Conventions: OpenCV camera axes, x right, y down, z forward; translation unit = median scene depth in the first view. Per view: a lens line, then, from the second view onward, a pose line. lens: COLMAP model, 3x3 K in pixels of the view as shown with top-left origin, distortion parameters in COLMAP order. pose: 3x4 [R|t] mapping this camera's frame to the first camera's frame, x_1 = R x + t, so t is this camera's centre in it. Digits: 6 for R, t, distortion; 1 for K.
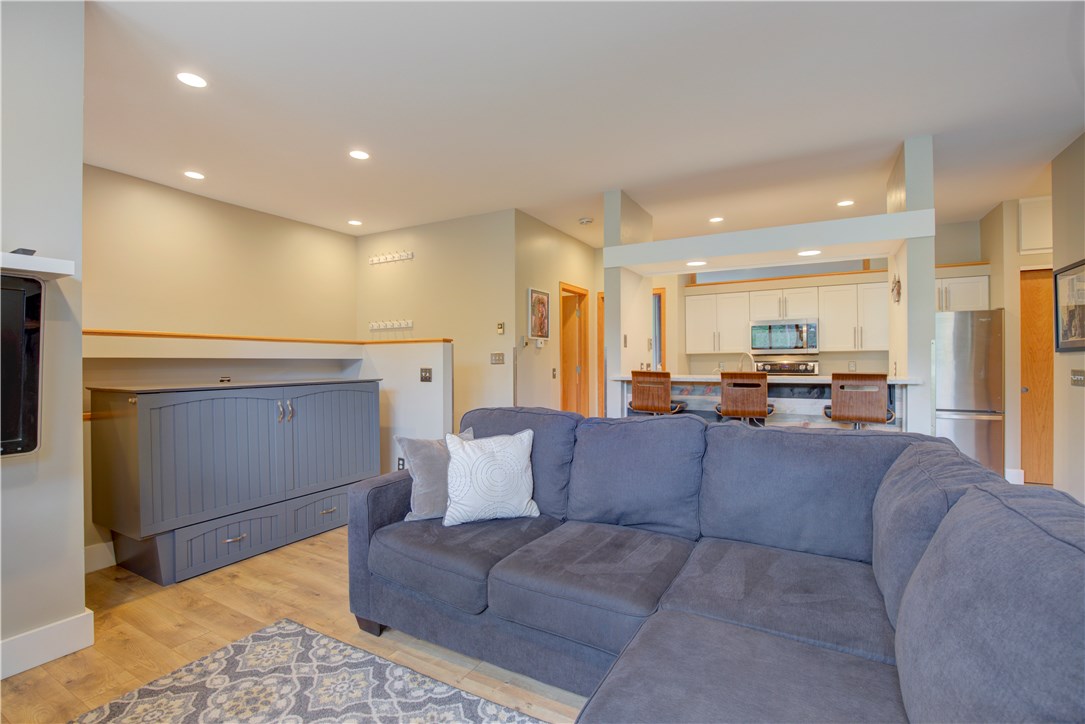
lens RADIAL K [[496.7, 0, 539.4], [0, 496.7, 363.0], [0, 0, 1]] dist [-0.032483, 0.004912]
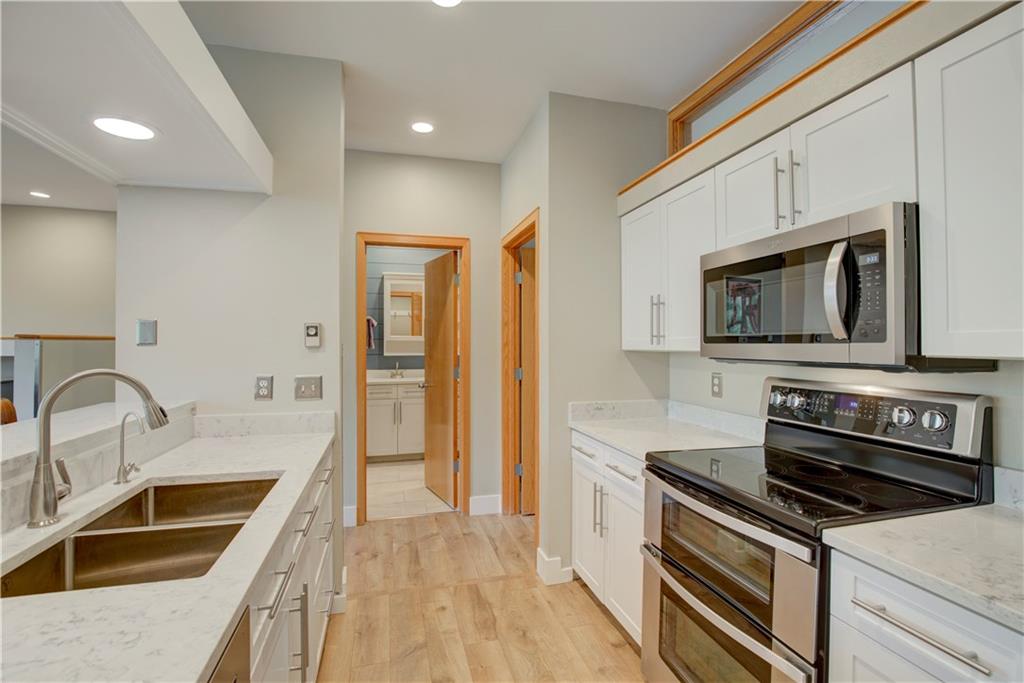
lens RADIAL K [[468.8, 0, 516.4], [0, 468.8, 340.9], [0, 0, 1]] dist [-0.032483, 0.004912]
pose [[0.711530, 0.003375, -0.702647, 0.540156], [-0.004590, 0.999989, 0.000155, -0.027992], [0.702640, 0.003115, 0.711538, 0.653740]]
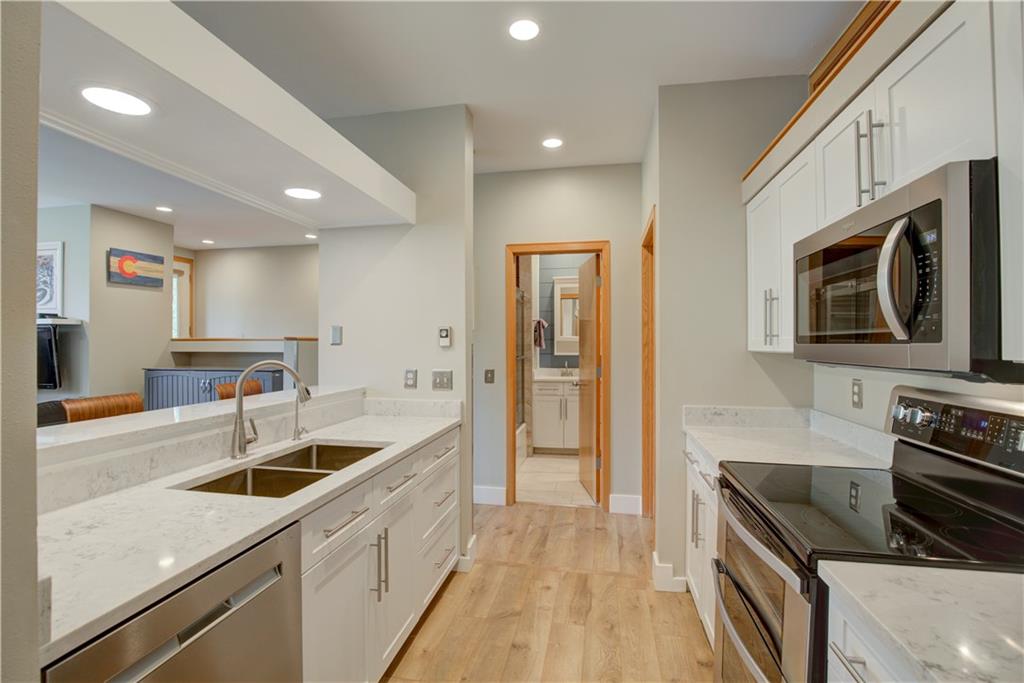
lens RADIAL K [[468.8, 0, 512.3], [0, 468.8, 340.7], [0, 0, 1]] dist [-0.032483, 0.004912]
pose [[0.327048, 0.002031, -0.945006, 0.603389], [-0.002224, 0.999997, 0.001379, -0.028550], [0.945005, 0.001651, 0.327051, 0.710599]]
